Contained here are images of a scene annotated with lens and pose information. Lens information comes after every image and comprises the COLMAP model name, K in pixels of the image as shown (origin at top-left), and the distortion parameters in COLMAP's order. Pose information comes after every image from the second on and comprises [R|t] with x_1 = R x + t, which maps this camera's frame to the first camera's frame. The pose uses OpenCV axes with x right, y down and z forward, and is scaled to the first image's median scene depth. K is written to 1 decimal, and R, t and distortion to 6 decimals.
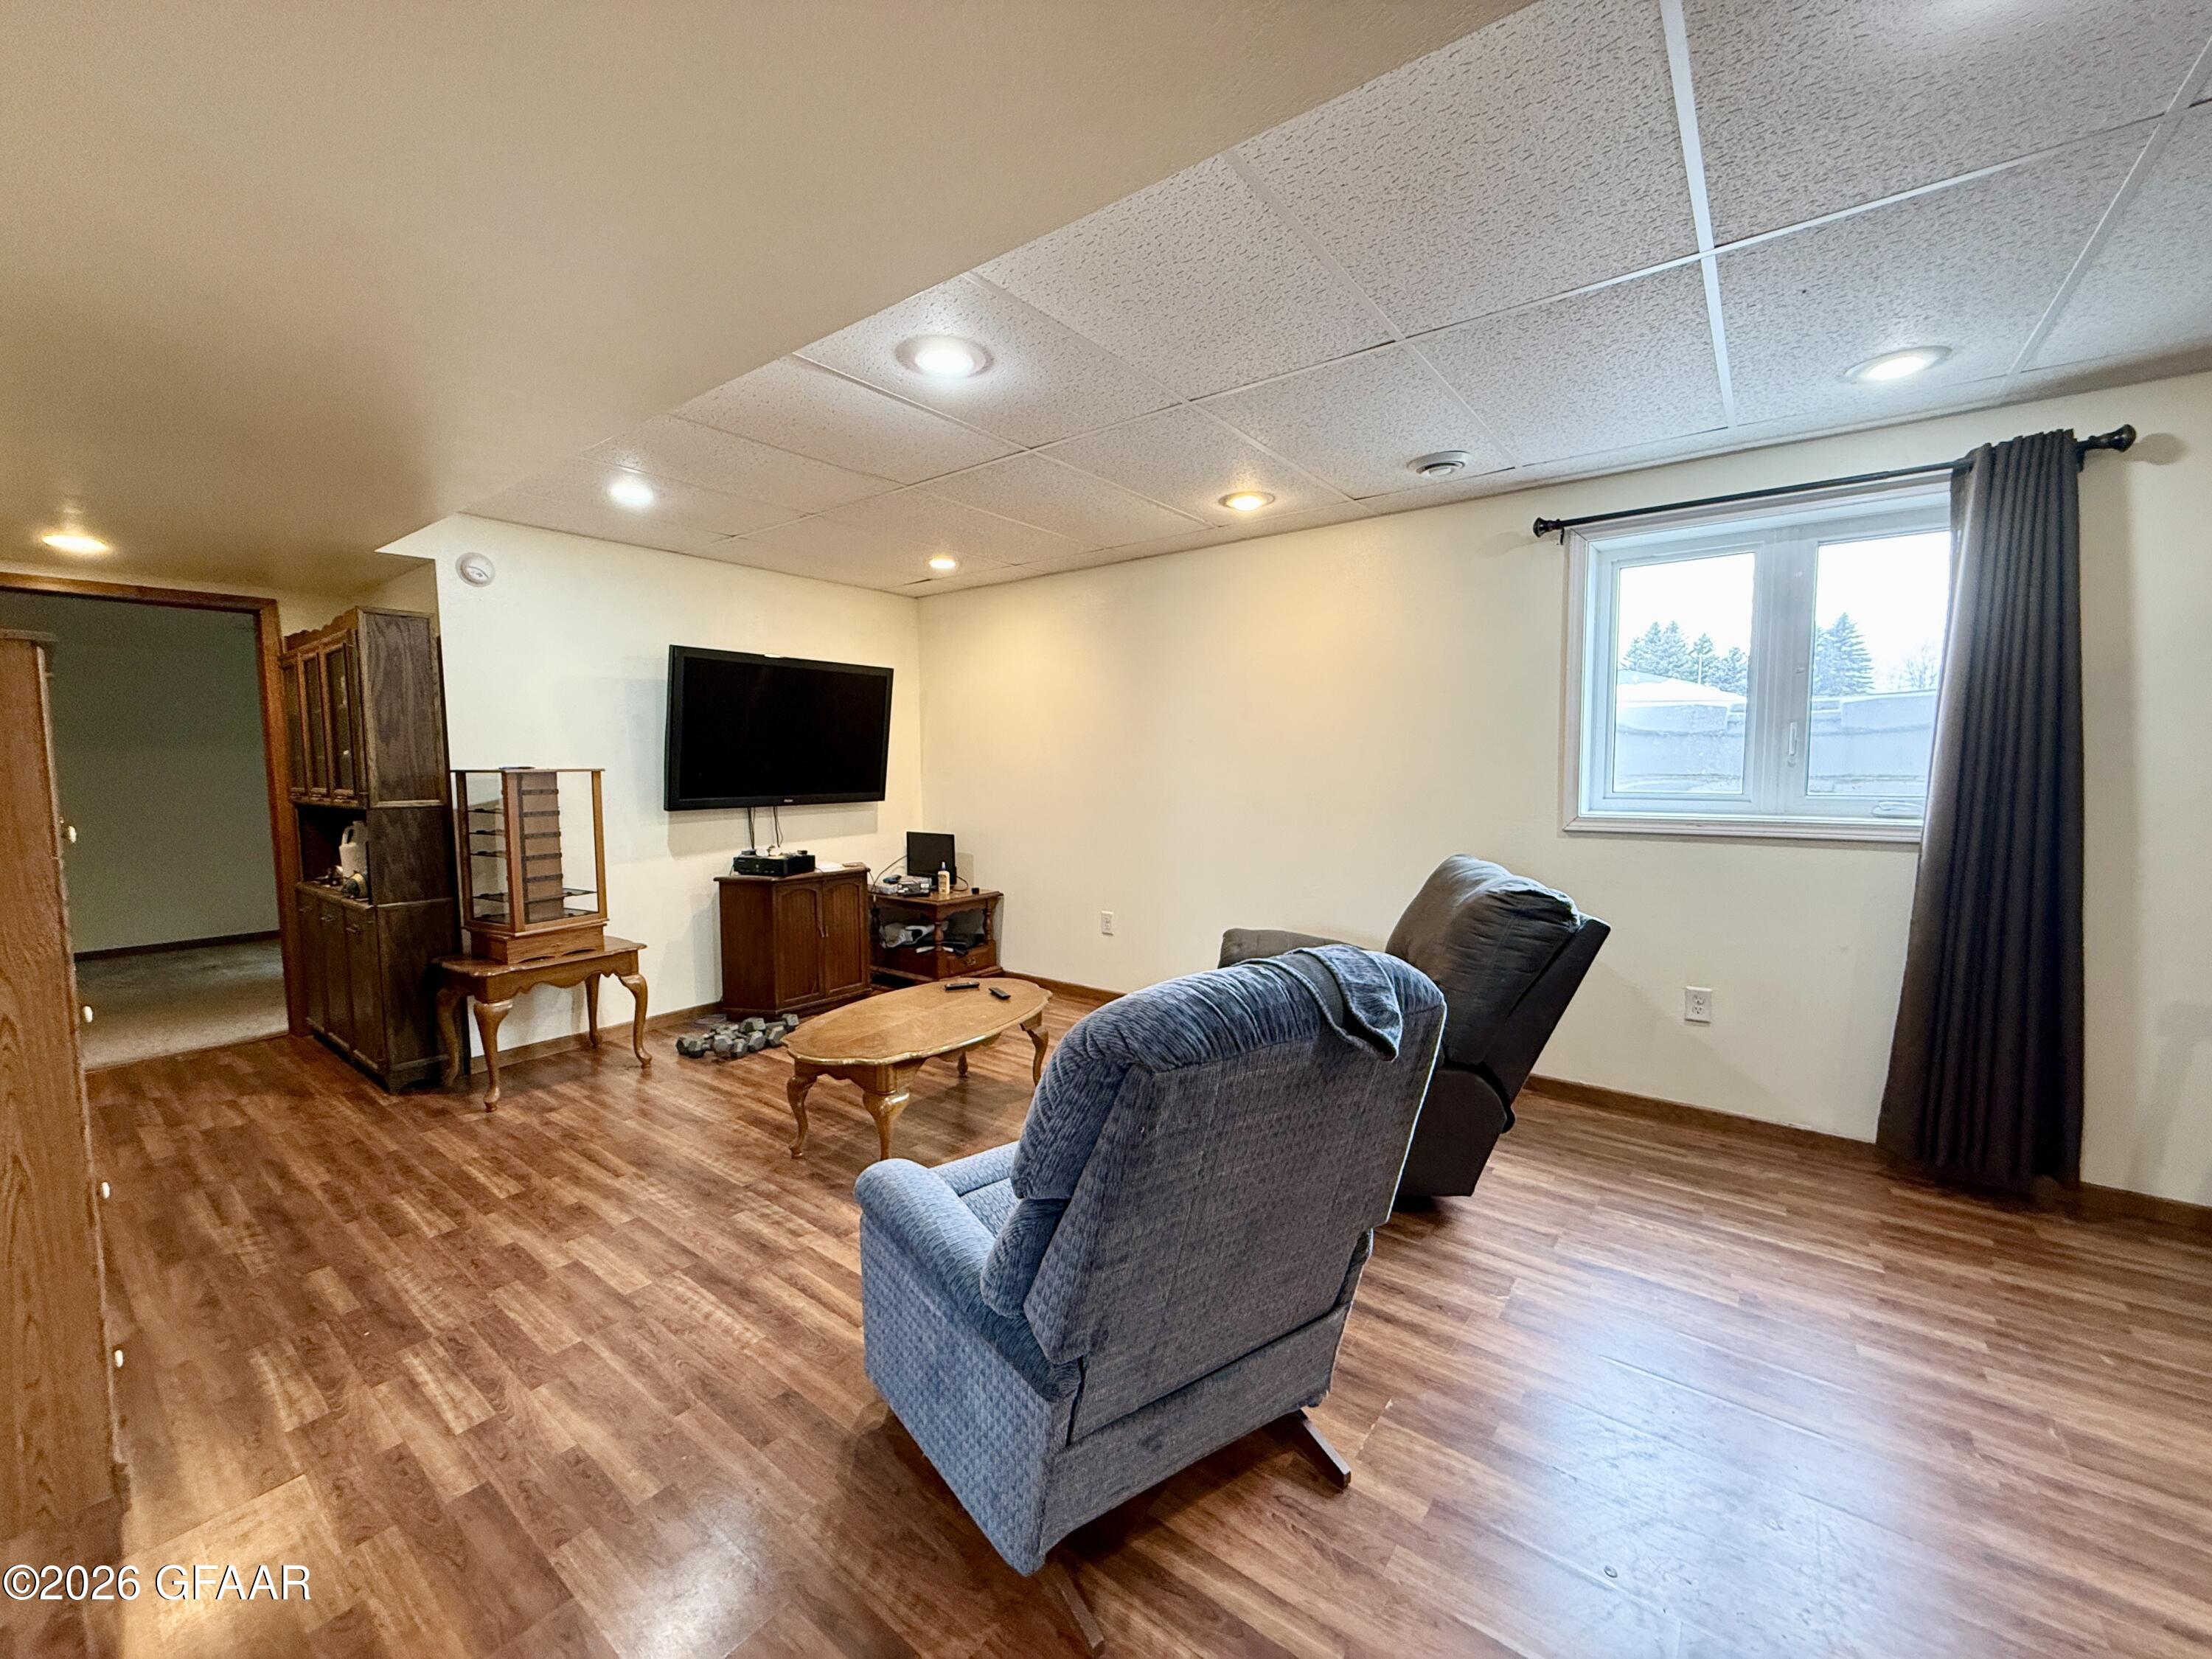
lens RADIAL K [[879.6, 0, 1099.1], [0, 879.6, 830.6], [0, 0, 1]] dist [0.000535, 0.000080]
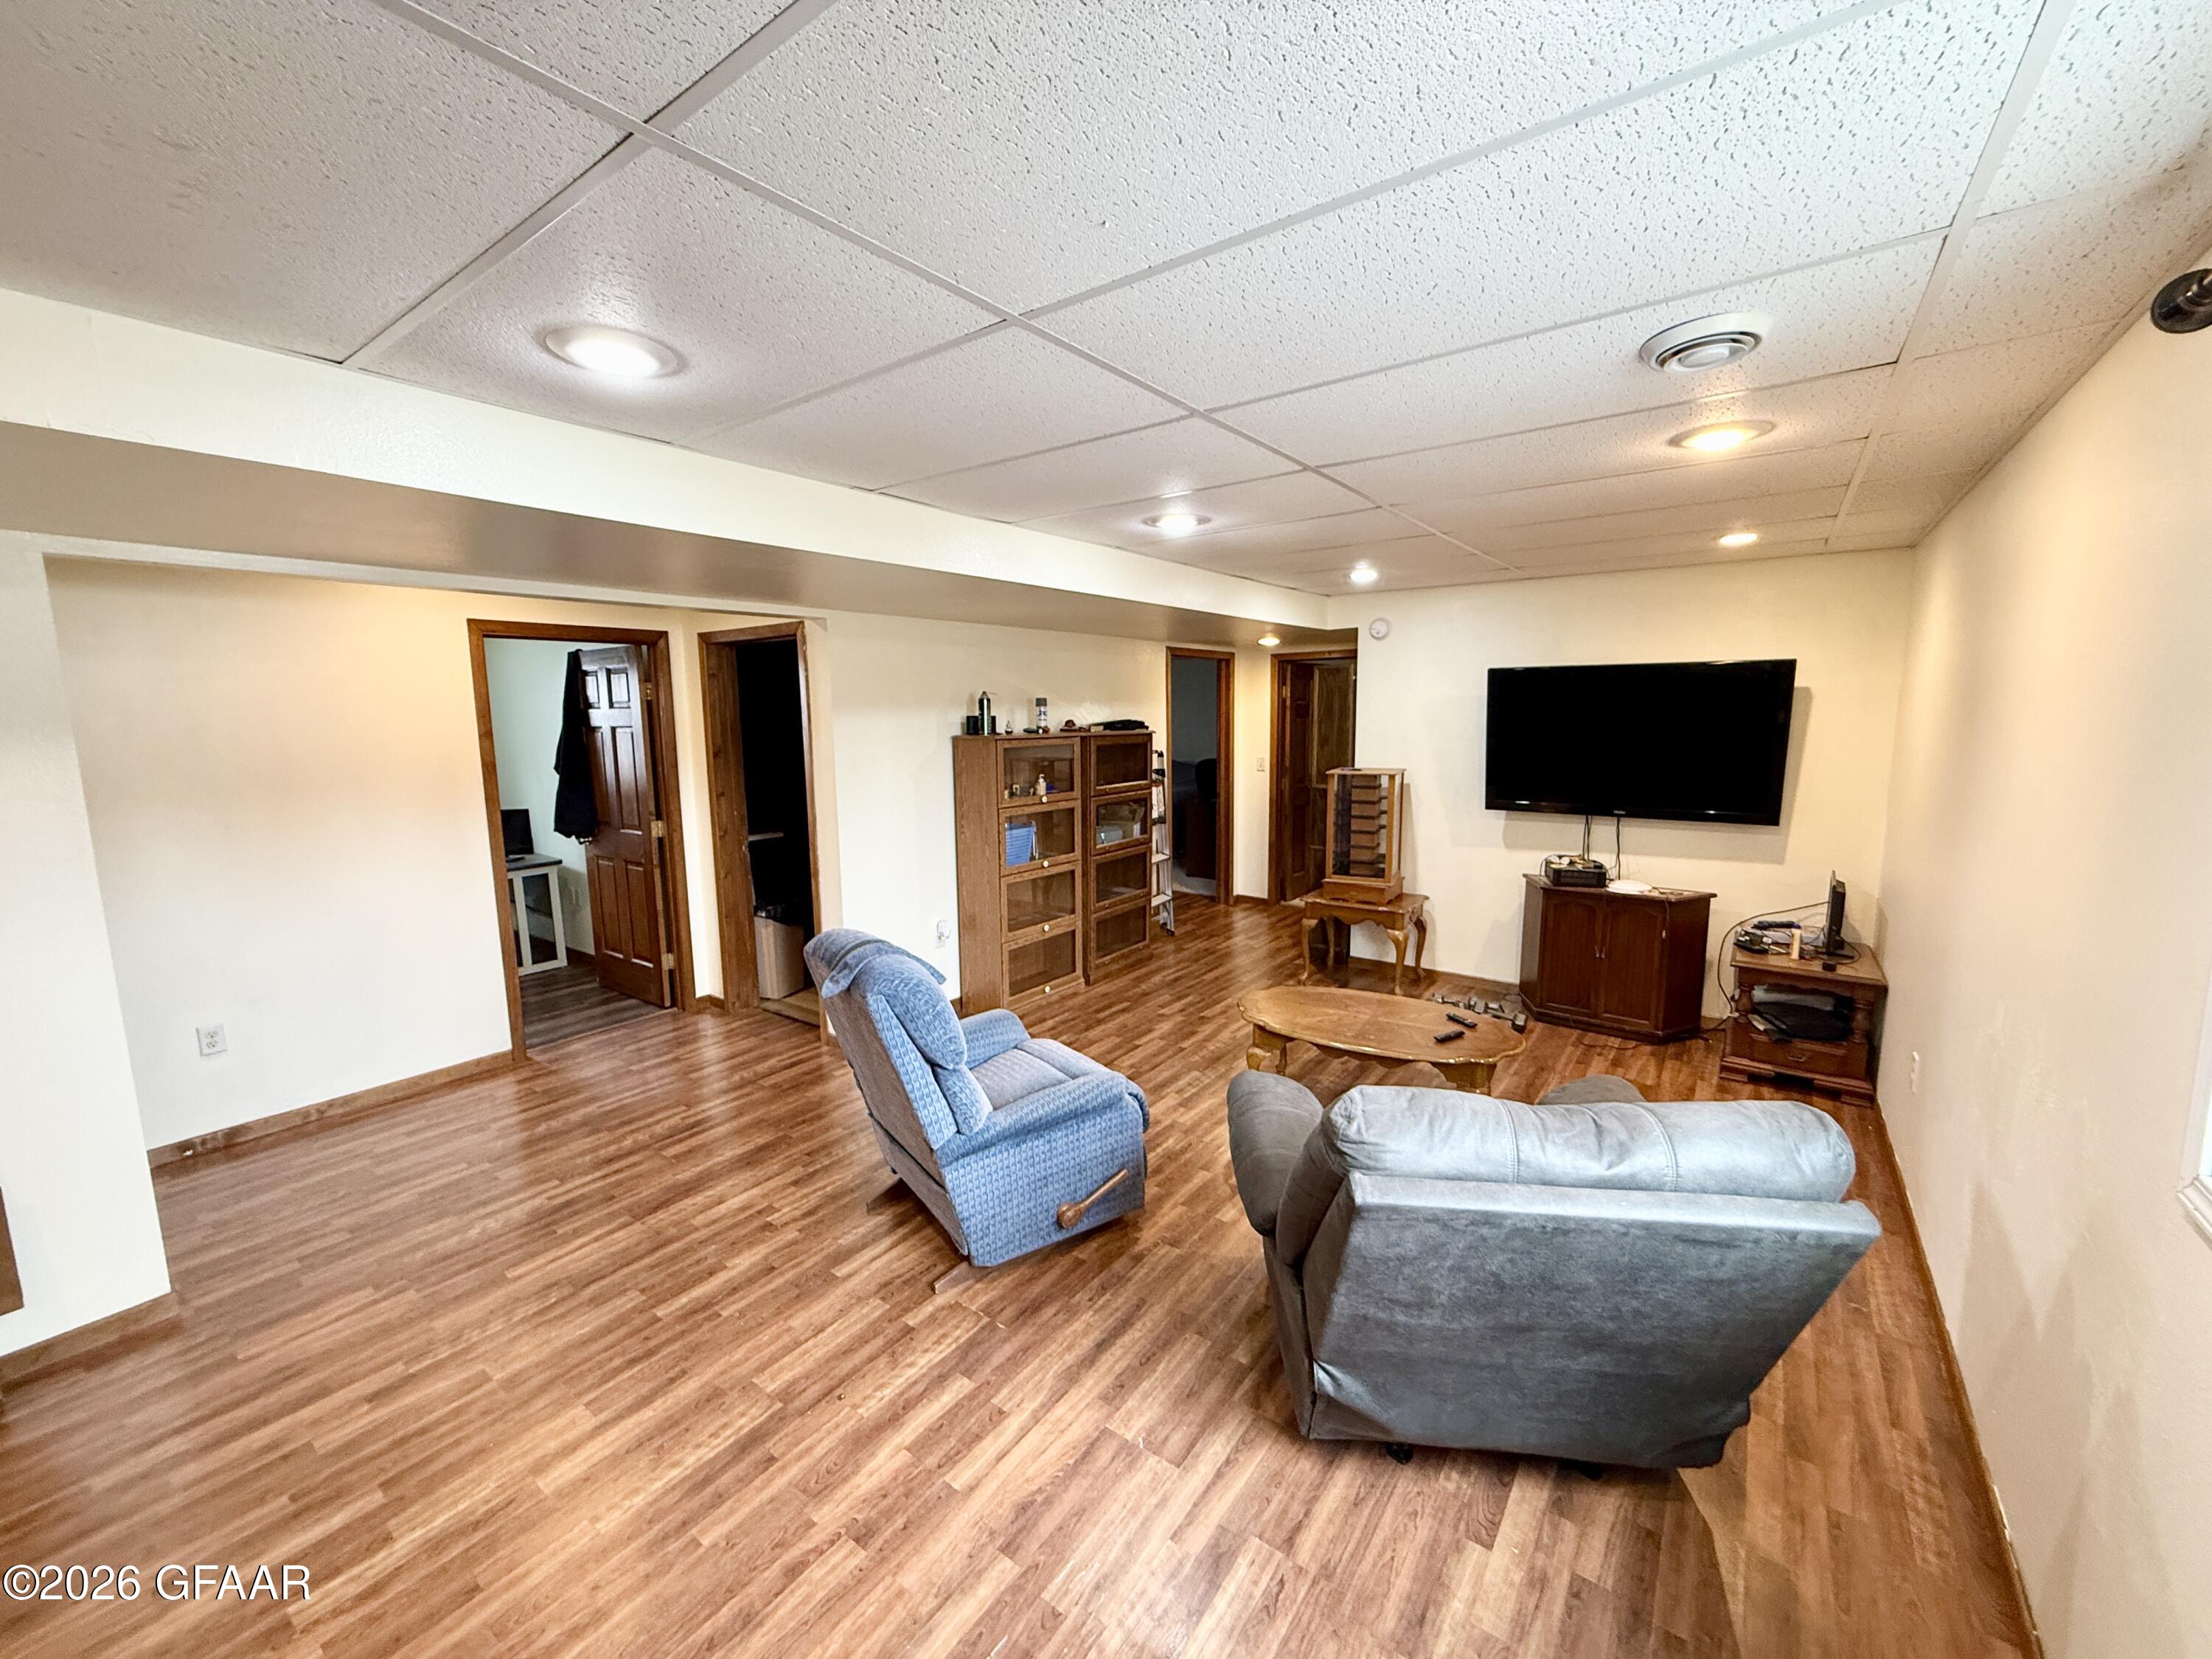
lens RADIAL K [[879.6, 0, 1100.8], [0, 879.6, 828.9], [0, 0, 1]] dist [0.000535, 0.000080]
pose [[0.026812, 0.144617, -0.989124, 1.057852], [-0.072148, 0.987180, 0.142377, -0.203686], [0.997034, 0.067546, 0.036902, 0.716676]]
